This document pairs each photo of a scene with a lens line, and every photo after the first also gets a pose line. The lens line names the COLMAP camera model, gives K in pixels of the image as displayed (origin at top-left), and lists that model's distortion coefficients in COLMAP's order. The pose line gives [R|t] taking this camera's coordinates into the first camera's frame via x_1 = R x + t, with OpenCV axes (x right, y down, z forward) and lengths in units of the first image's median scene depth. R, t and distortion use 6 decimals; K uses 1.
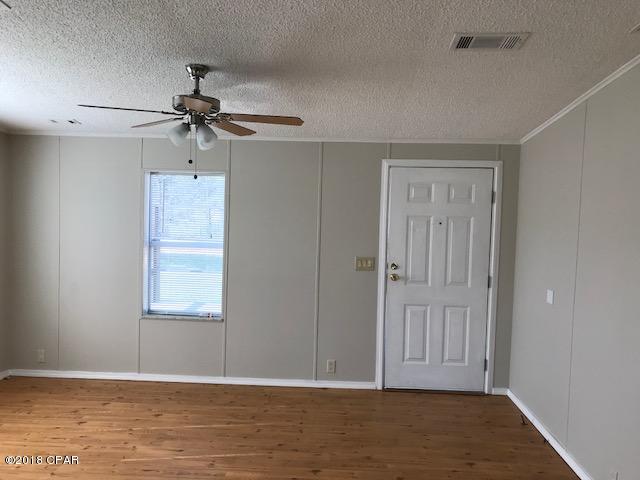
lens RADIAL K [[525.3, 0, 316.7], [0, 525.3, 237.9], [0, 0, 1]] dist [0.021583, -0.019795]
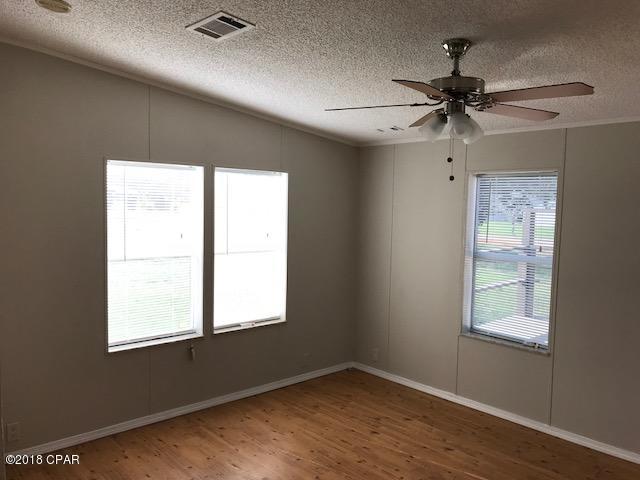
lens RADIAL K [[525.3, 0, 319.7], [0, 525.3, 239.5], [0, 0, 1]] dist [0.021583, -0.019795]
pose [[0.713545, 0.034864, -0.699741, 0.146006], [-0.038734, 0.999197, 0.010286, -0.015541], [0.699538, 0.019764, 0.714322, 0.200887]]
